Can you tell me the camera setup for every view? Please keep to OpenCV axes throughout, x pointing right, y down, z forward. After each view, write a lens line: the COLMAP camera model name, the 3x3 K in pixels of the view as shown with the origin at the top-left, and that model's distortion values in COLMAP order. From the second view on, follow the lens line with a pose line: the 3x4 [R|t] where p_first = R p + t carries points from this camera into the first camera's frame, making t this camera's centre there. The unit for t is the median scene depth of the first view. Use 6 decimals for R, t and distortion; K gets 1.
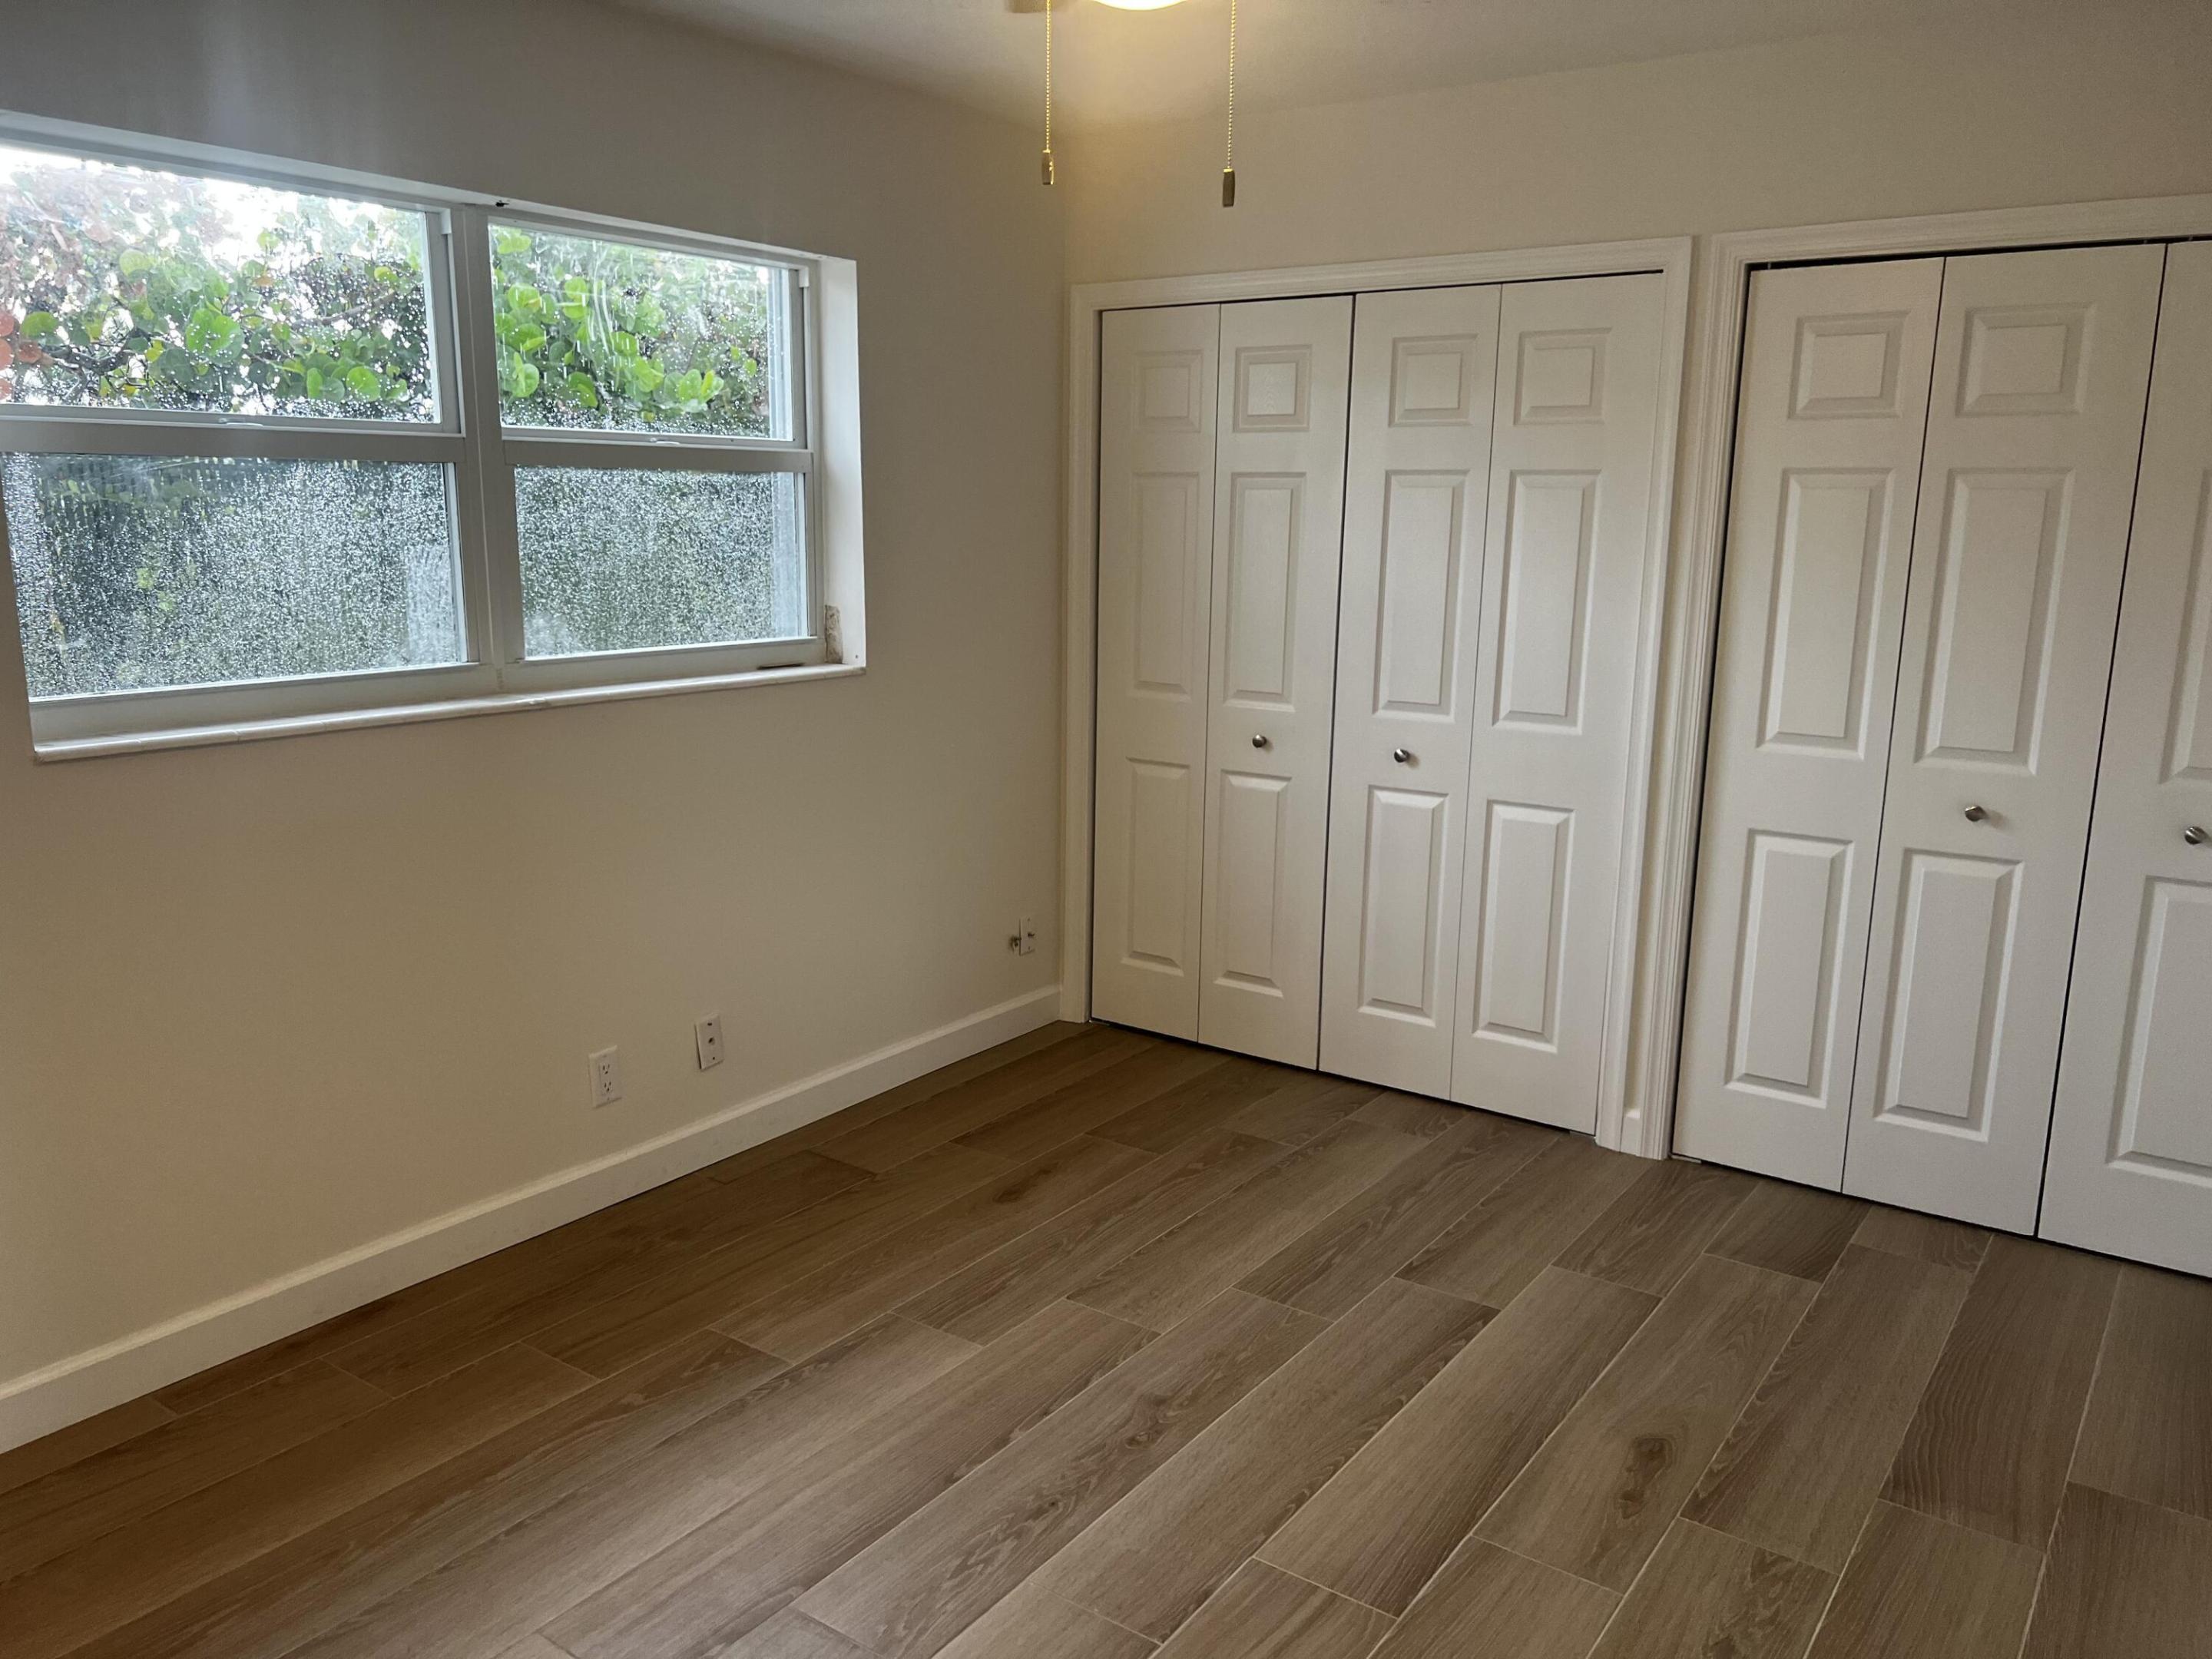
lens RADIAL K [[1661.0, 0, 1106.4], [0, 1661.0, 813.5], [0, 0, 1]] dist [0.086885, -0.088222]
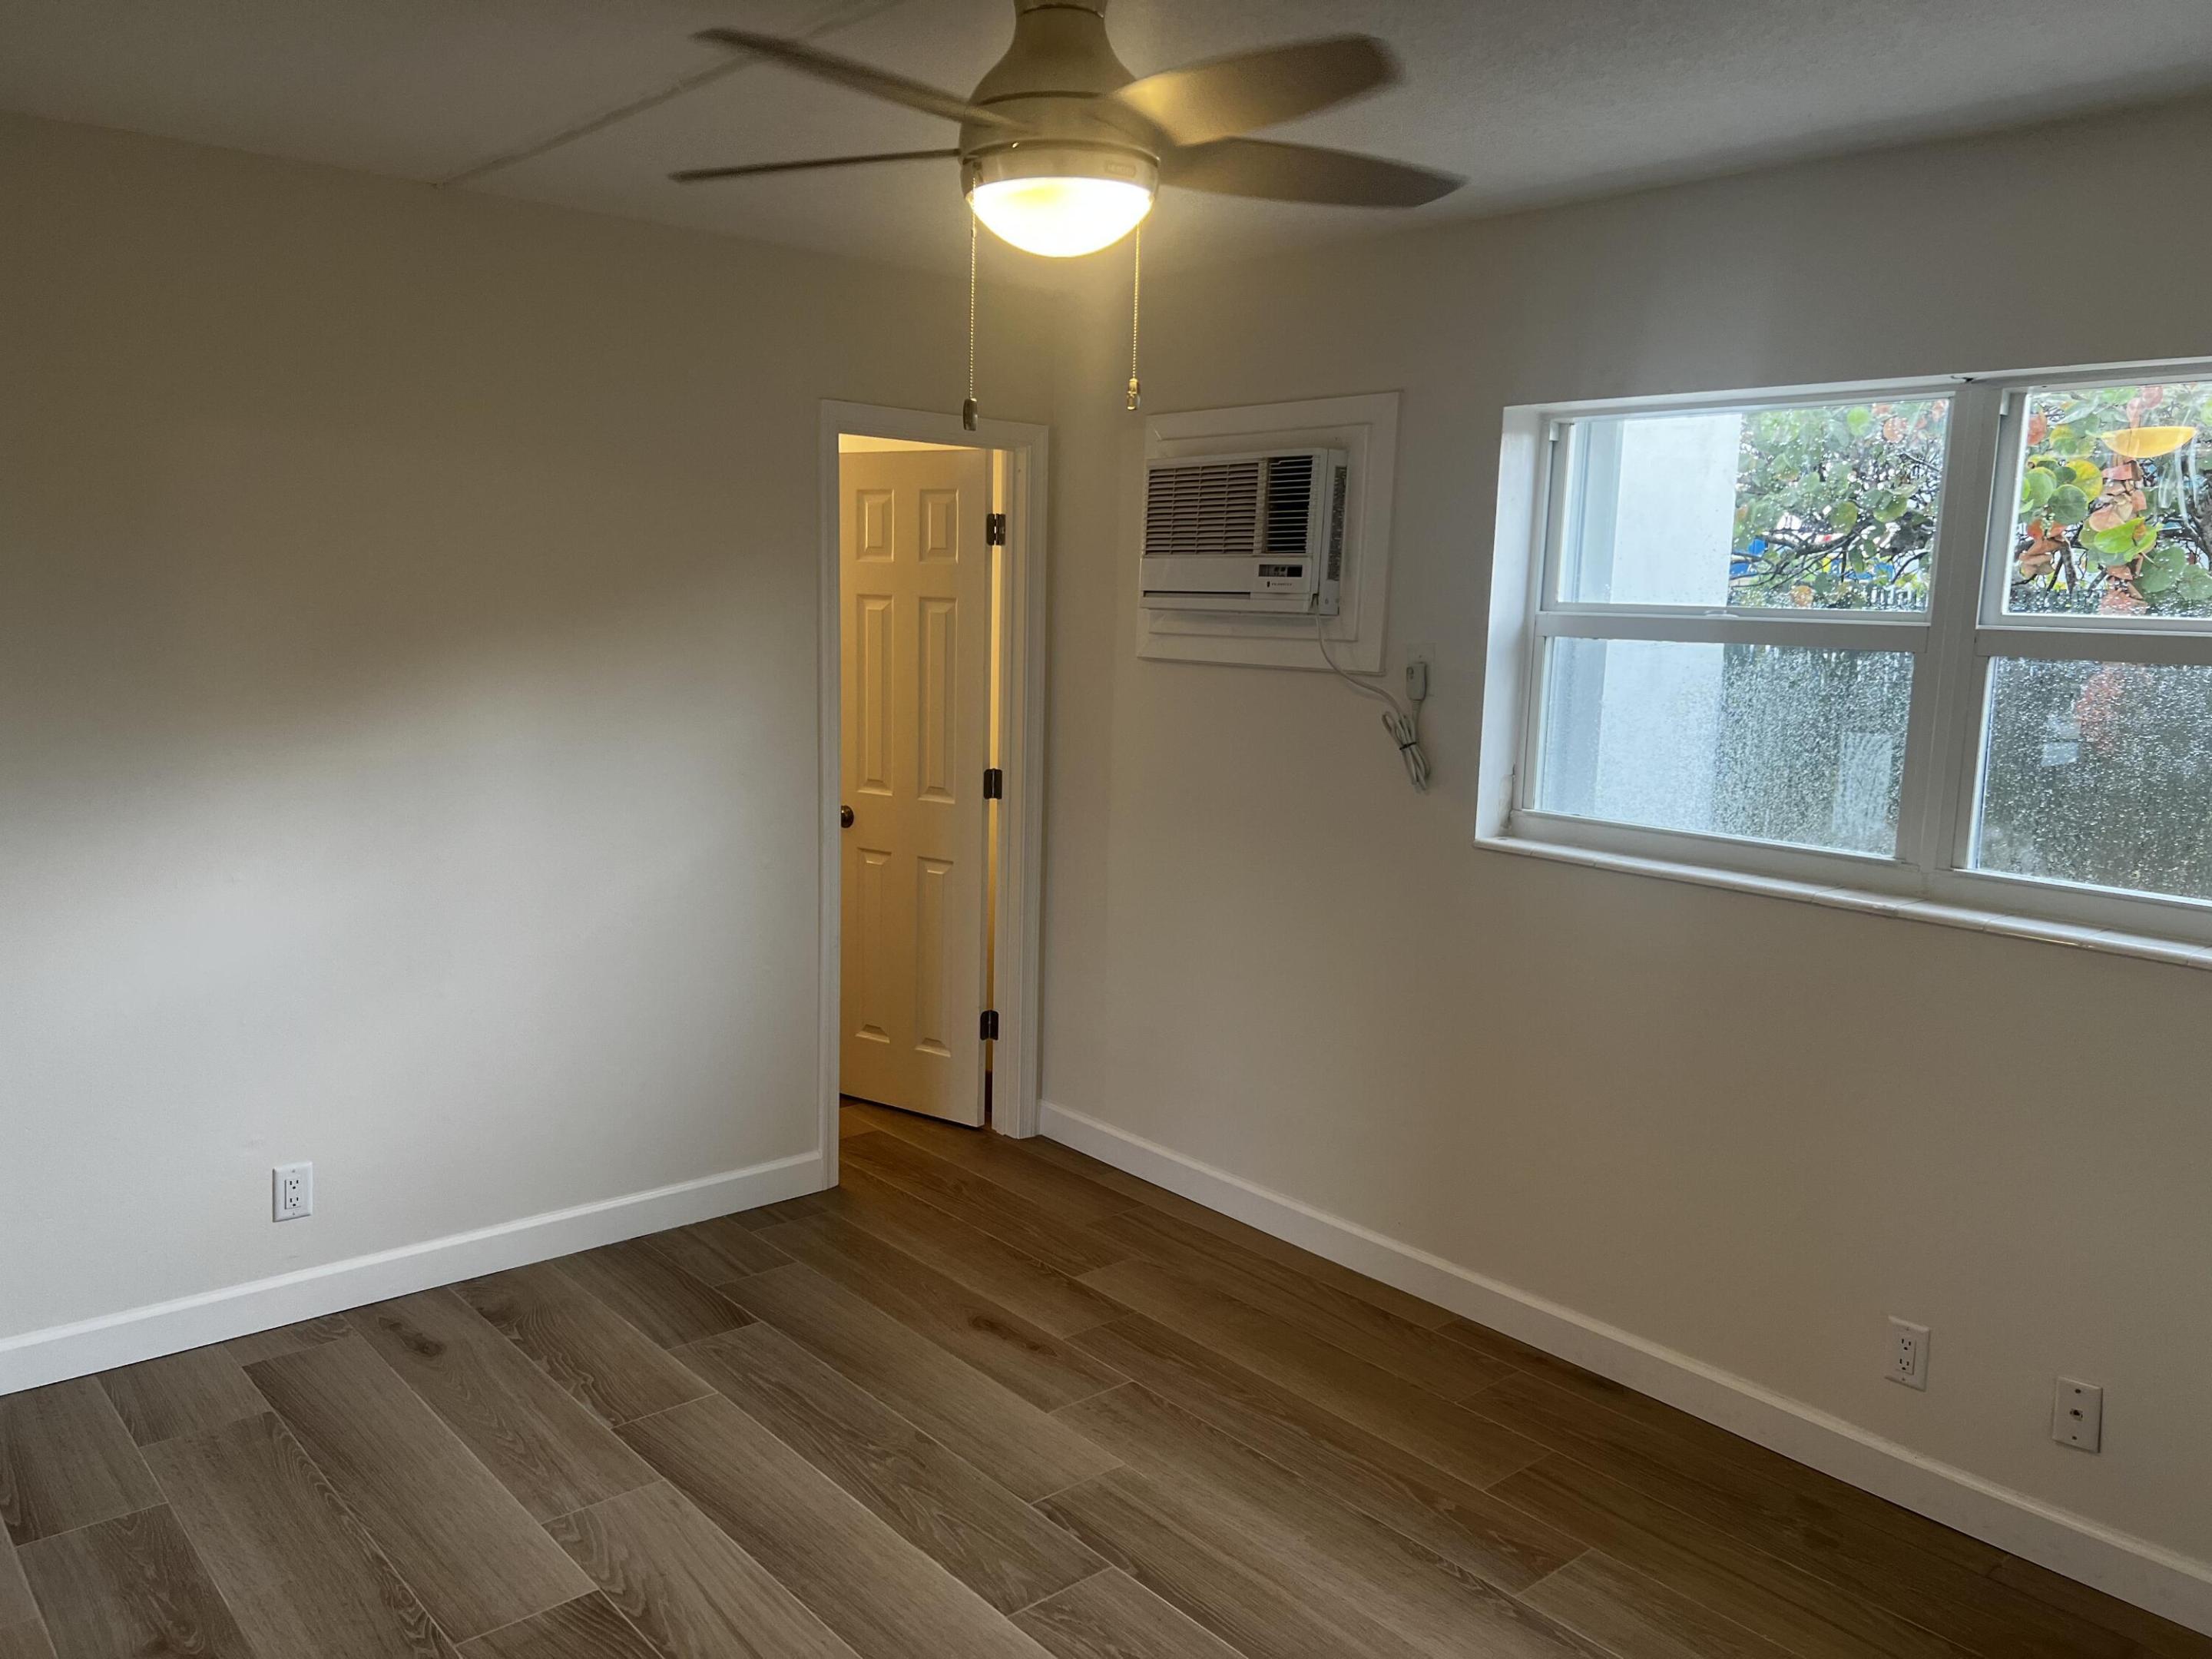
lens RADIAL K [[1661.0, 0, 1106.4], [0, 1661.0, 813.5], [0, 0, 1]] dist [0.086885, -0.088222]
pose [[-0.223215, 0.116640, -0.967765, 0.638923], [-0.214086, 0.962708, 0.165410, -0.176027], [0.950969, 0.244107, -0.189920, 0.751123]]
